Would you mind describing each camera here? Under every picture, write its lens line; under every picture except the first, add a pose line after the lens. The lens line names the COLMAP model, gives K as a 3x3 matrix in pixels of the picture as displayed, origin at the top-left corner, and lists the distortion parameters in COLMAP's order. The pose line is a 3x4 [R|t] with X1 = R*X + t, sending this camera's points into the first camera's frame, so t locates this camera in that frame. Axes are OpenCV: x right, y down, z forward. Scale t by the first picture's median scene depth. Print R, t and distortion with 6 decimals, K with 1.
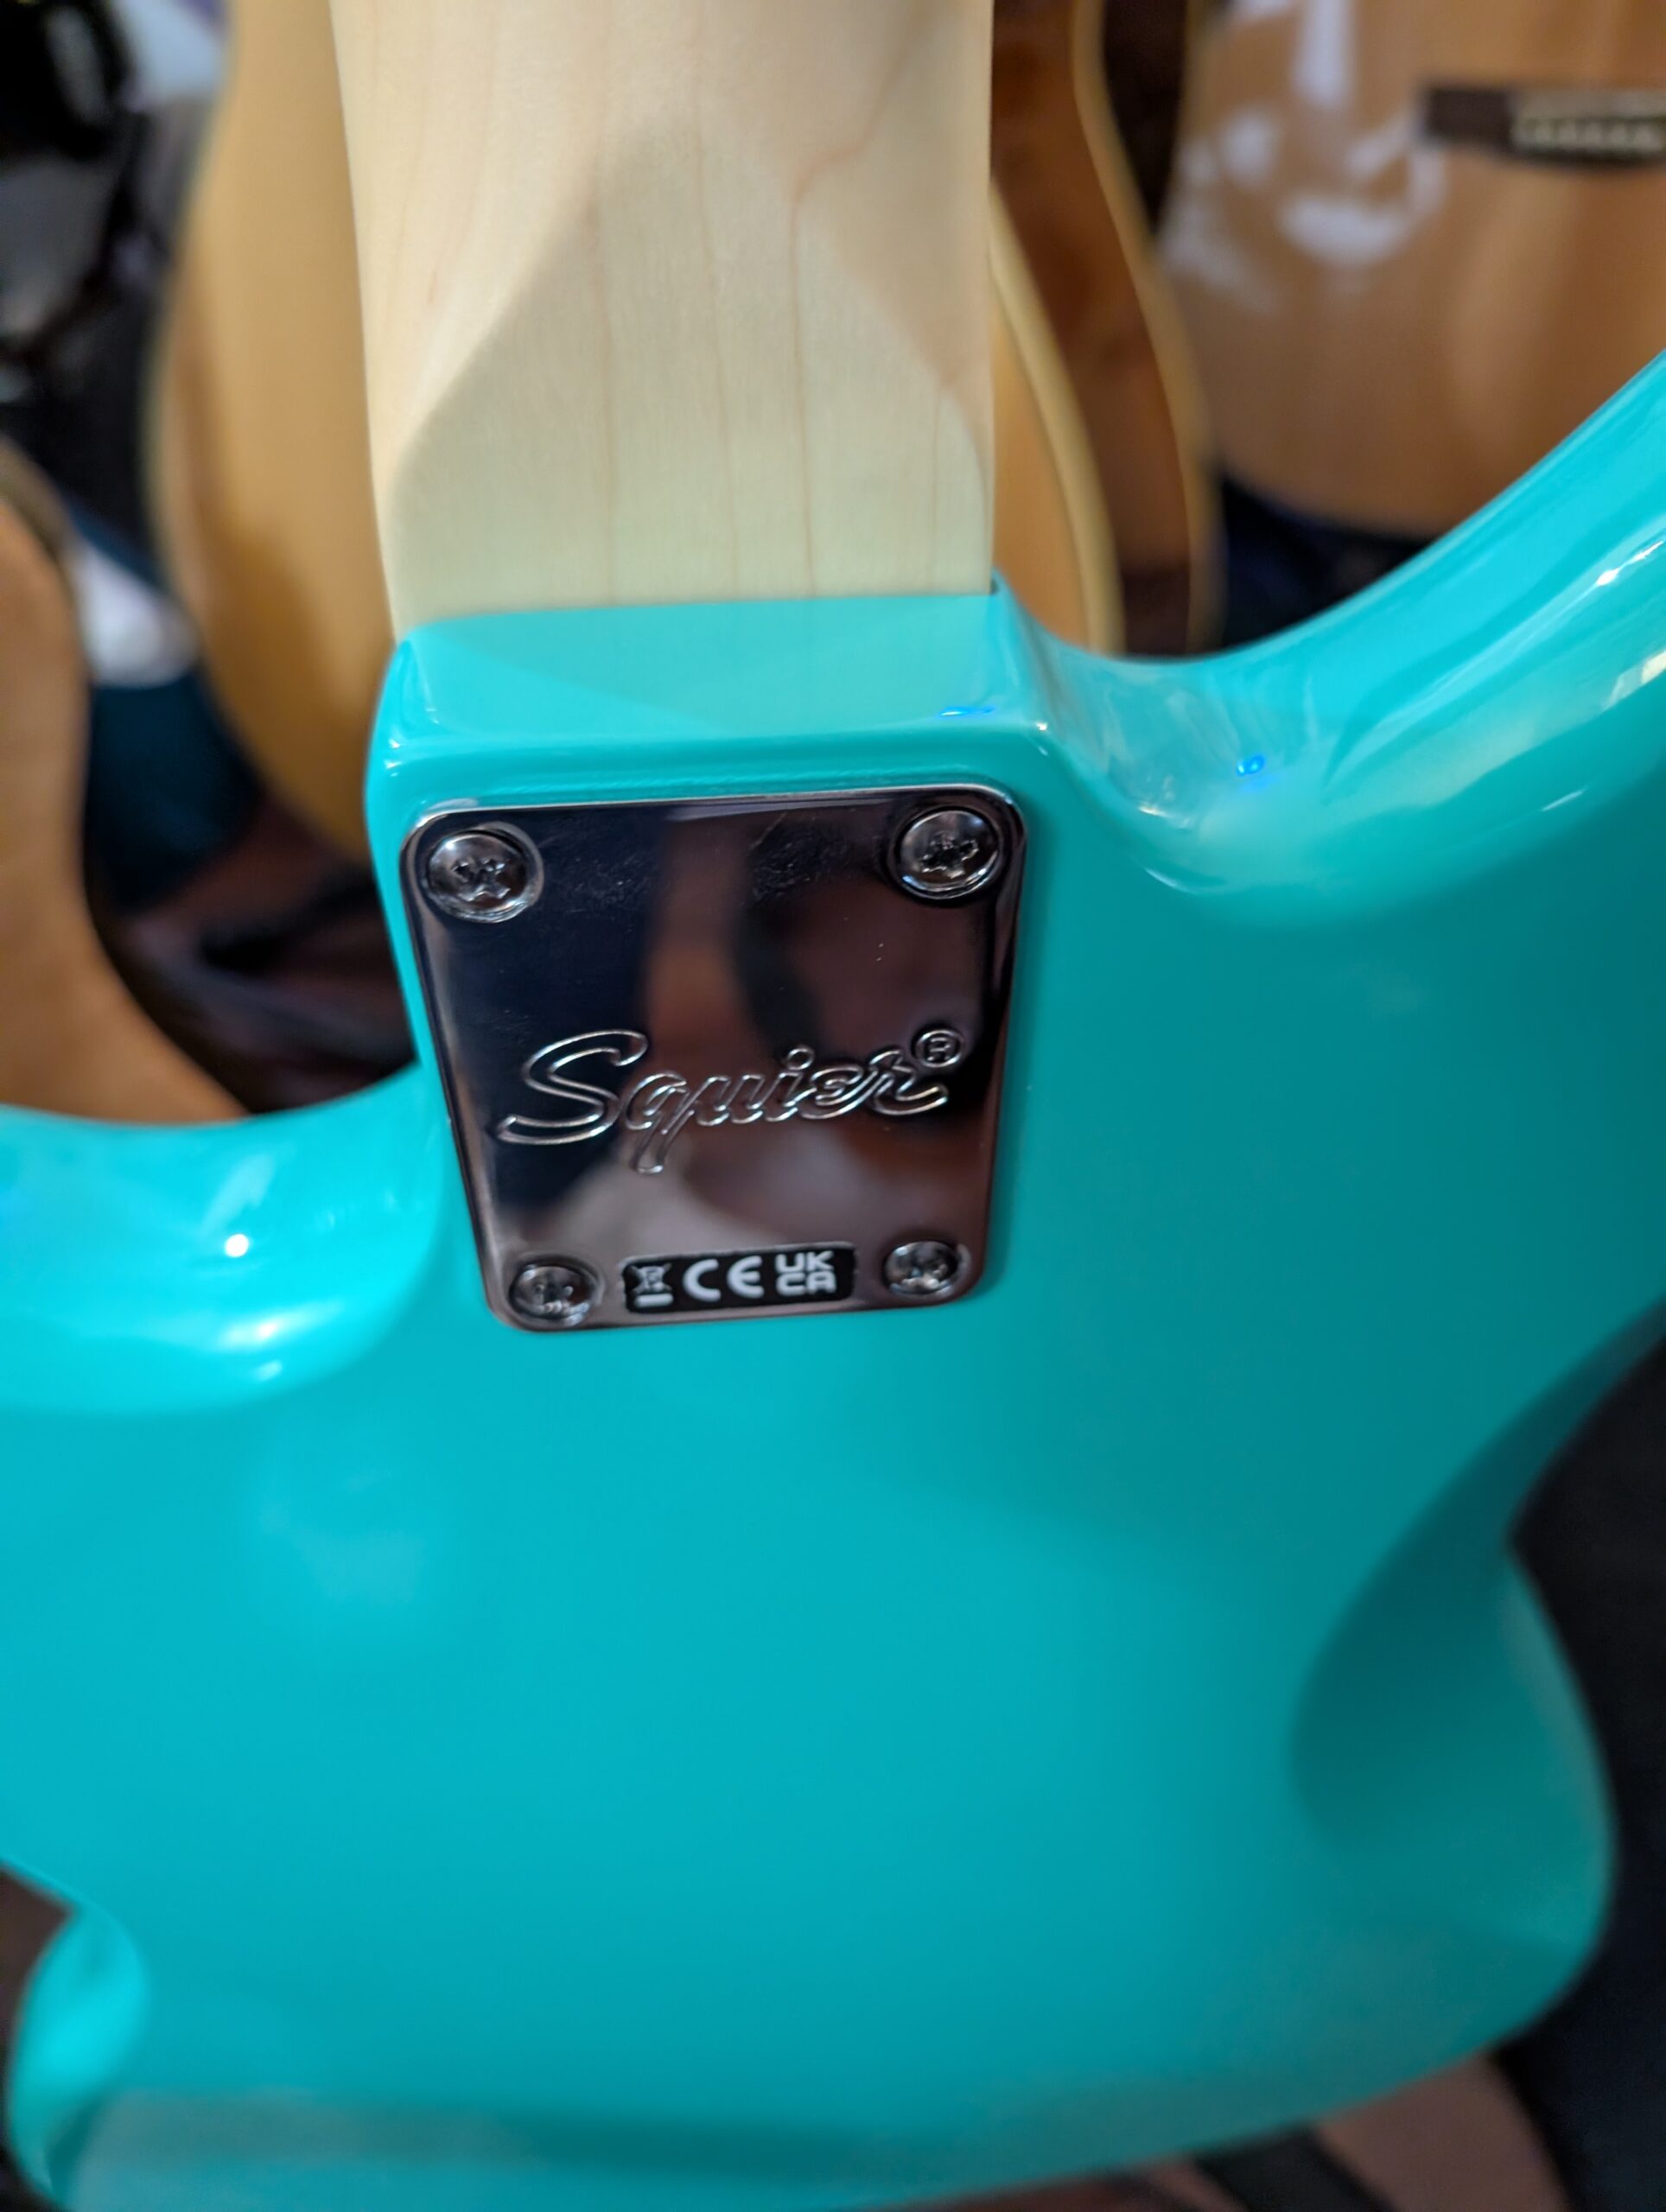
lens RADIAL K [[1833.7, 0, 823.8], [0, 1833.7, 1101.2], [0, 0, 1]] dist [-0.035490, -0.011615]
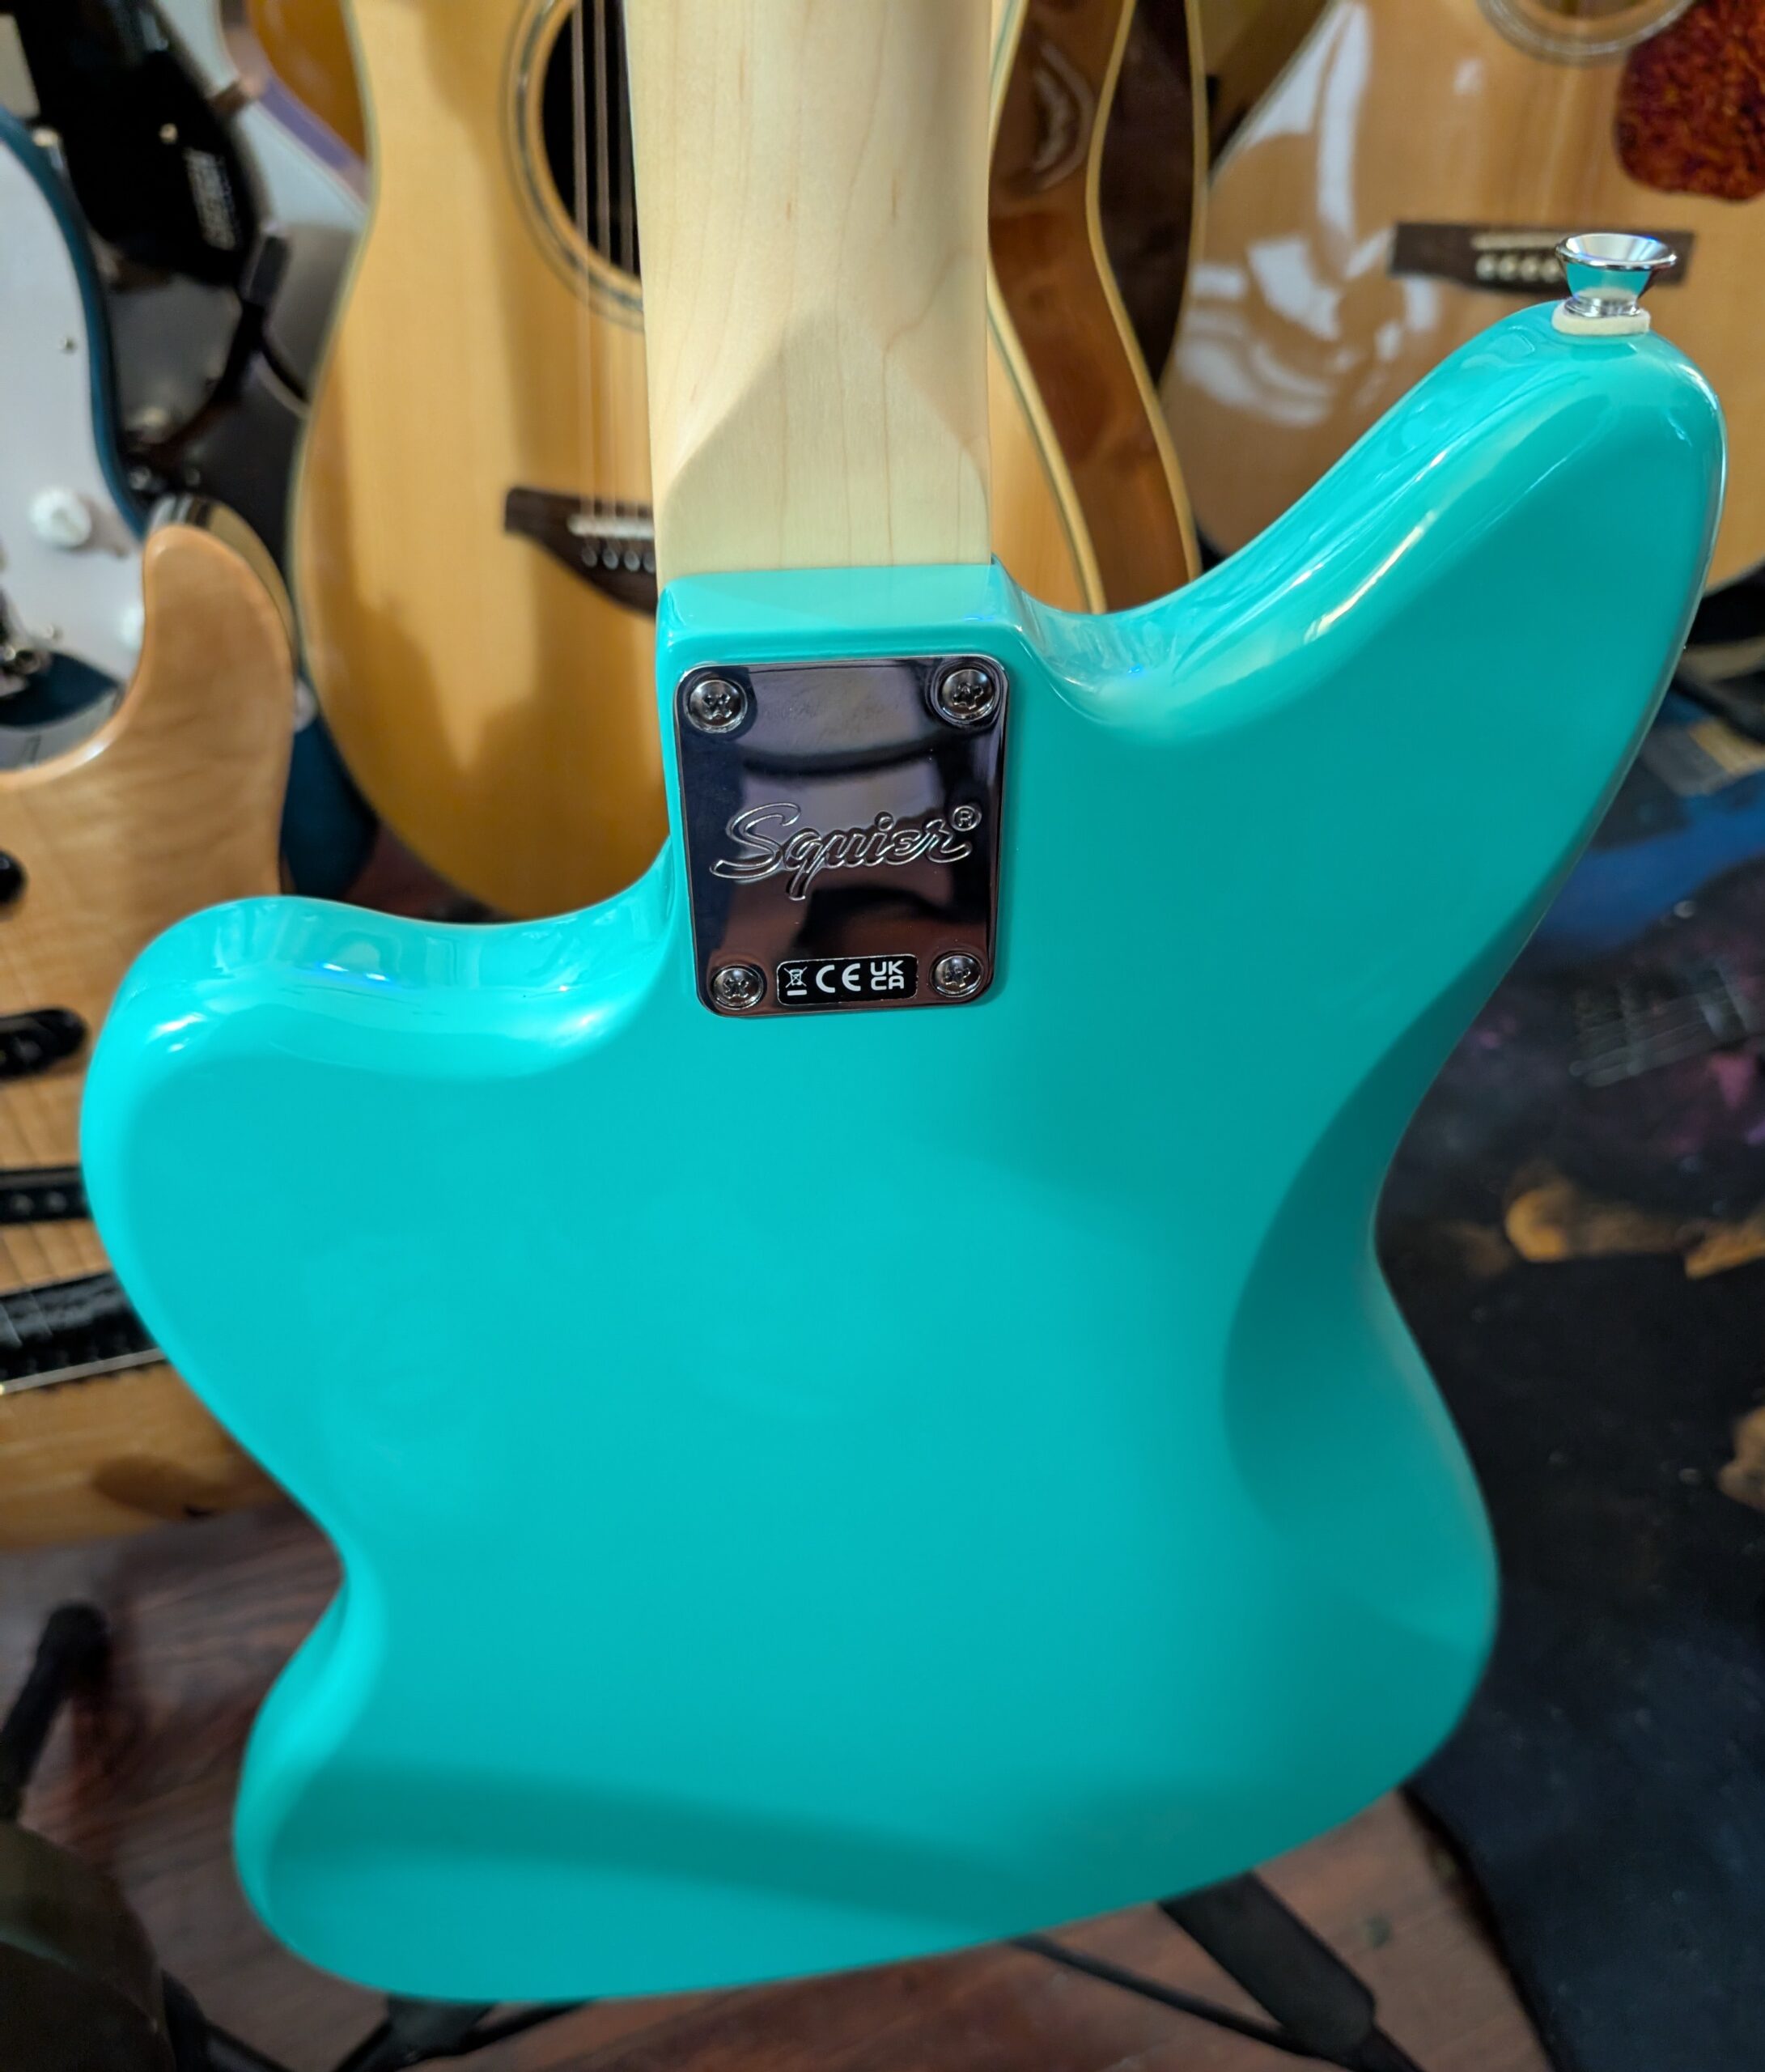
lens RADIAL K [[1699.5, 0, 887.8], [0, 1699.5, 1038.5], [0, 0, 1]] dist [-0.000705, -0.011073]
pose [[0.999970, -0.004903, 0.006022, -0.021722], [0.005263, 0.998098, -0.061430, 0.278401], [-0.005709, 0.061459, 0.998093, -0.609808]]
